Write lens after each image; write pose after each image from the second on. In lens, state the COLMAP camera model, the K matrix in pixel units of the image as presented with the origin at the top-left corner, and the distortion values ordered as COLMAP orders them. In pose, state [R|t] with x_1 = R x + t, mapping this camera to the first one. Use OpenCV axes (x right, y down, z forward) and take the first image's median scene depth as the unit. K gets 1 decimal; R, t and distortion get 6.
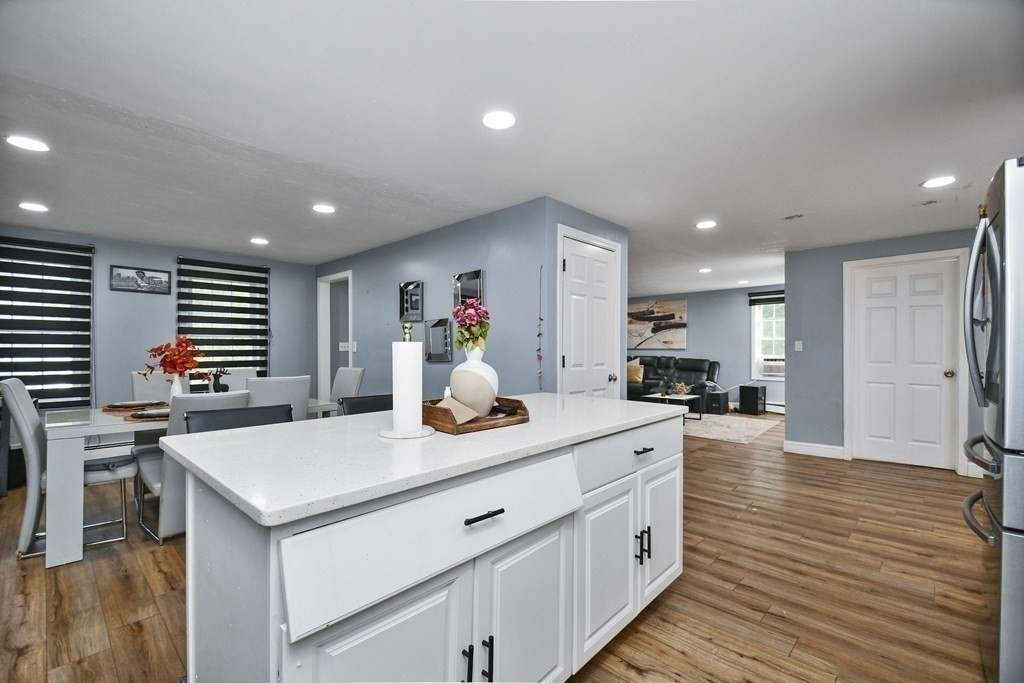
lens RADIAL K [[447.9, 0, 510.6], [0, 447.9, 346.1], [0, 0, 1]] dist [0.011221, -0.007198]
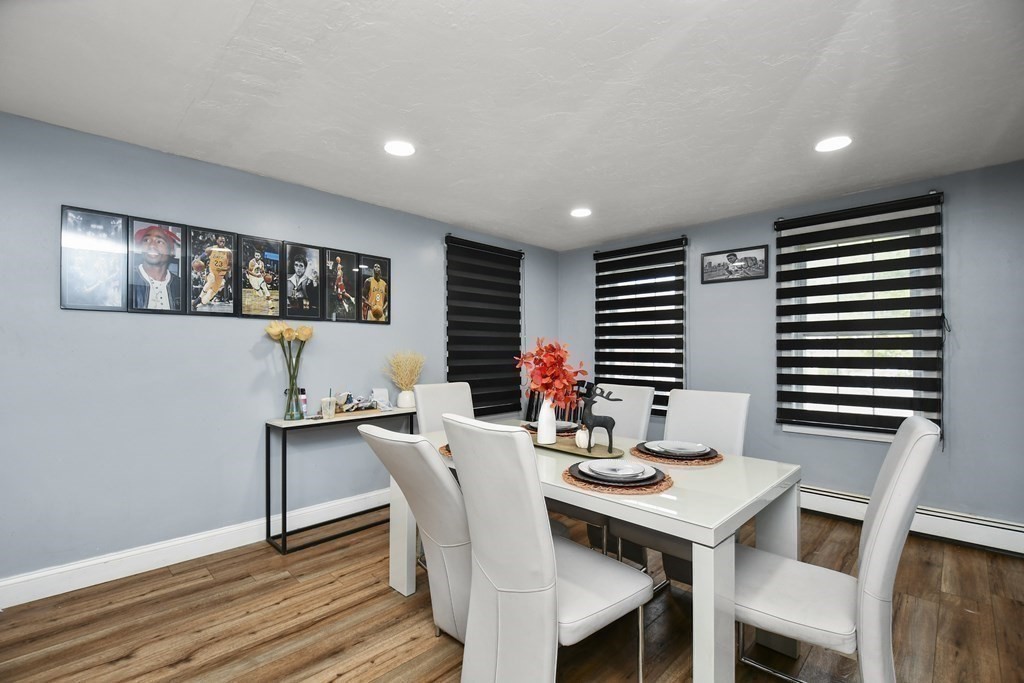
lens RADIAL K [[447.9, 0, 508.3], [0, 447.9, 346.8], [0, 0, 1]] dist [0.011221, -0.007198]
pose [[-0.028943, -0.006686, -0.999559, -0.039664], [0.003439, 0.999971, -0.006788, -0.002355], [0.999575, -0.003634, -0.028919, 0.613367]]
